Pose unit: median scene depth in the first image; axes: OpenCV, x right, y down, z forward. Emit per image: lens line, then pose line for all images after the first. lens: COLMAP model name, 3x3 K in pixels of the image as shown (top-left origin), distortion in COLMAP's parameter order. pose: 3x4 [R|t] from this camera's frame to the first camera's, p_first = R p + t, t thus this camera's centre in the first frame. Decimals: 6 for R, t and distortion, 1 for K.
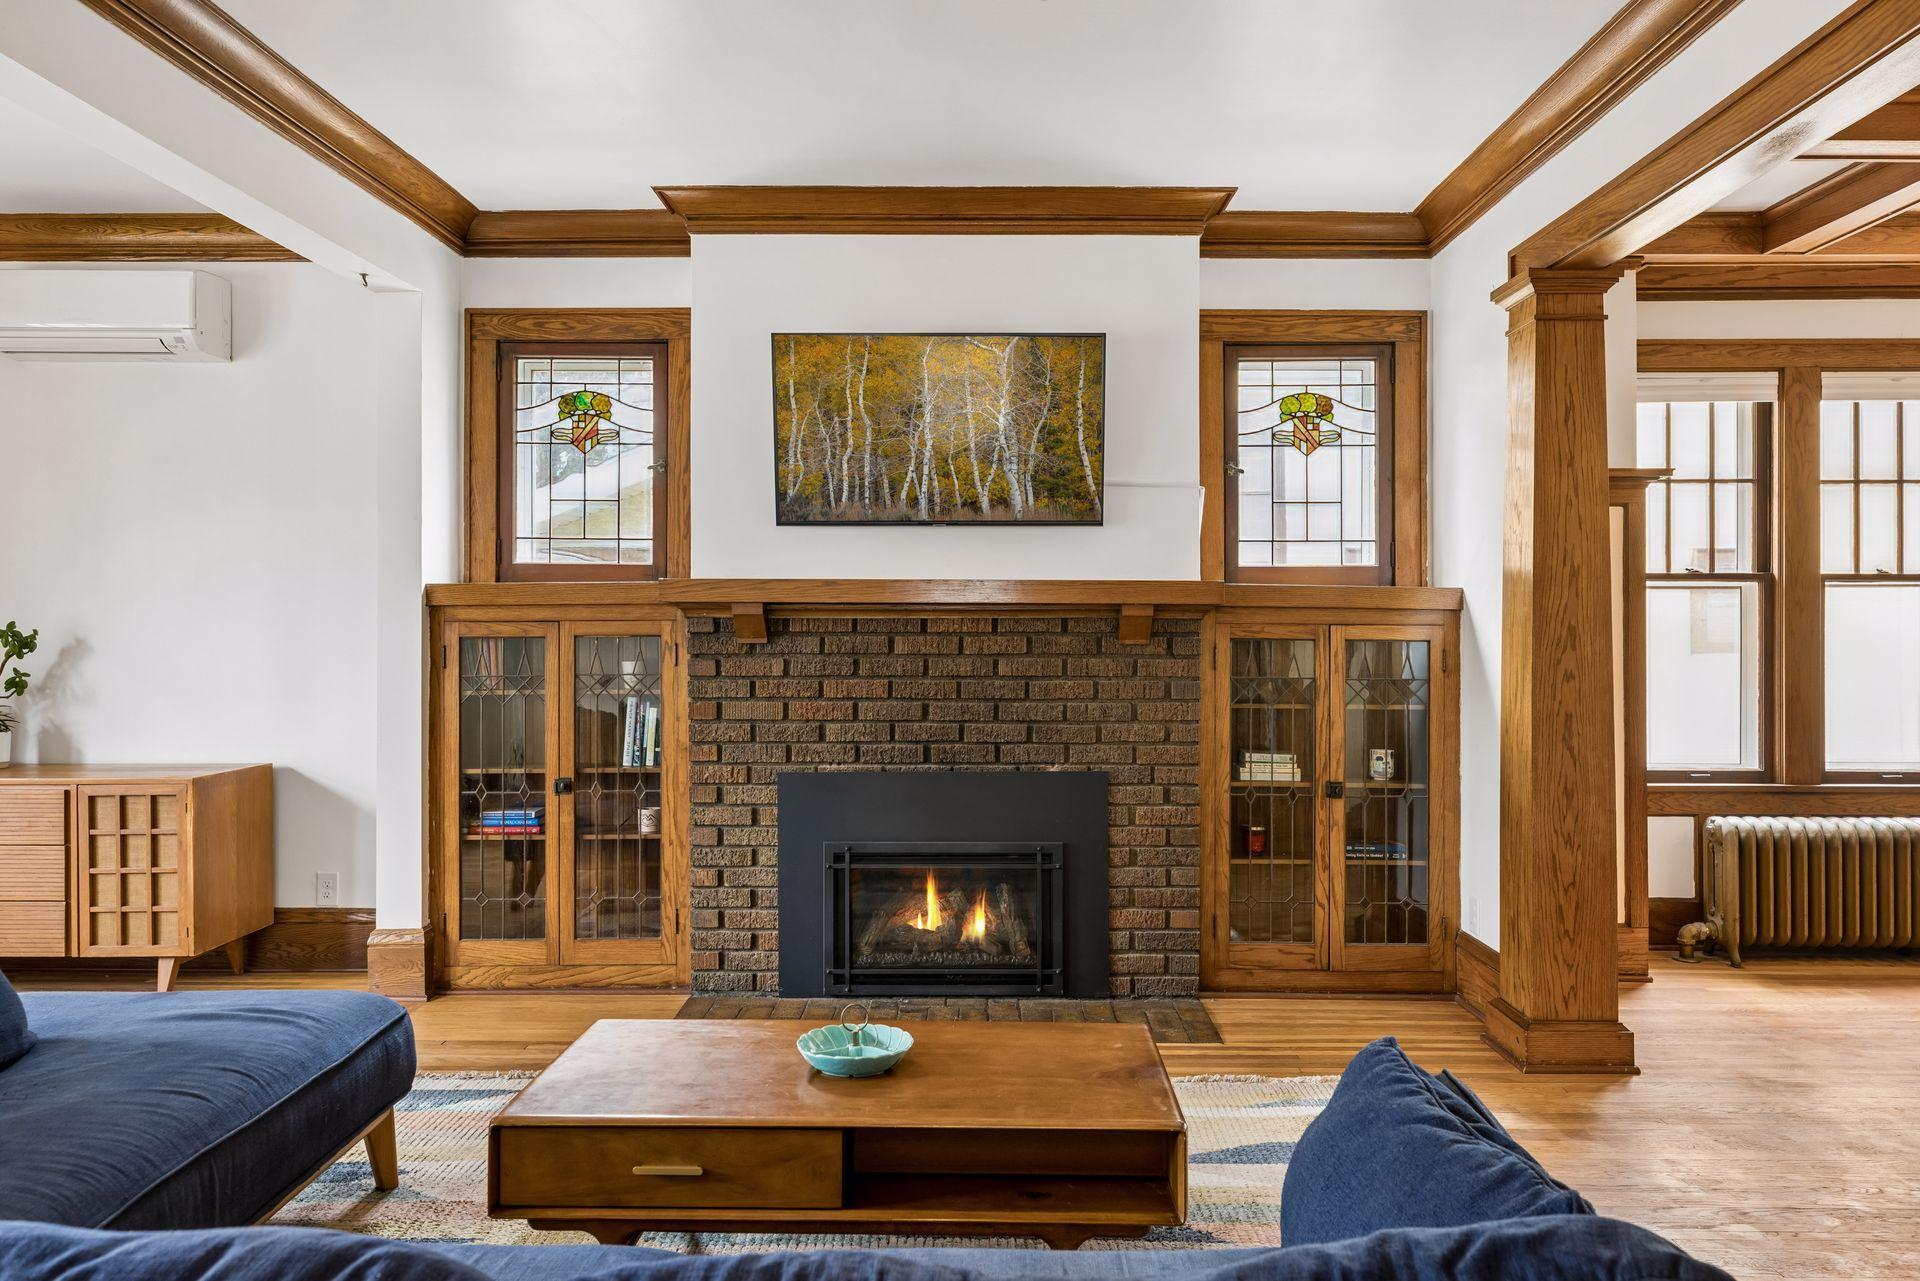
lens RADIAL K [[1281.6, 0, 960.0], [0, 1281.6, 640.5], [0, 0, 1]] dist [0.008413, 0.002134]
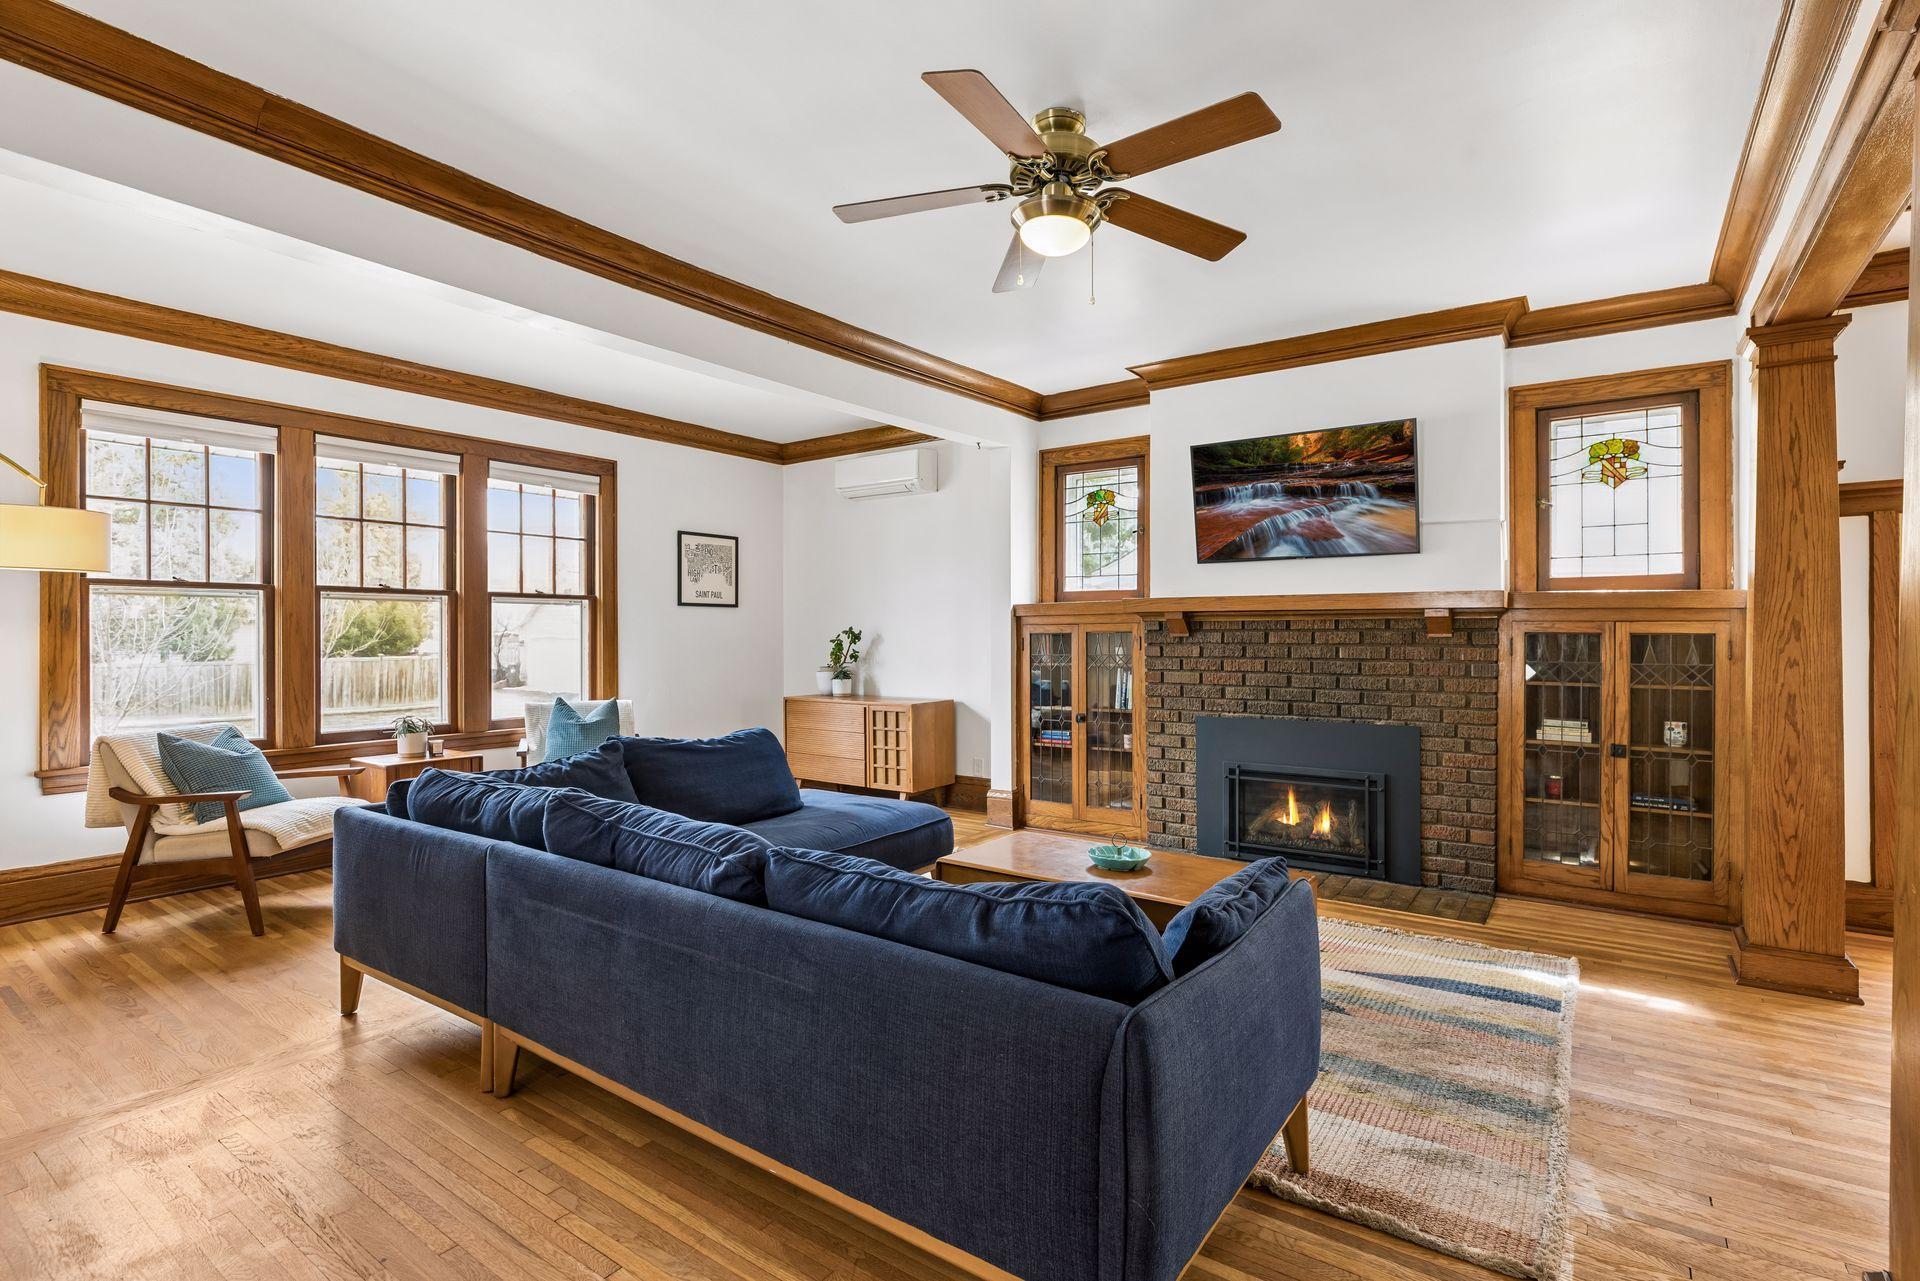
lens RADIAL K [[907.9, 0, 960.0], [0, 907.9, 640.5], [0, 0, 1]] dist [-0.021770, 0.000357]
pose [[0.815802, 0.001187, -0.578330, 0.275041], [0.001983, 0.999986, 0.004849, 0.001052], [0.578328, -0.005103, 0.815788, -0.107142]]
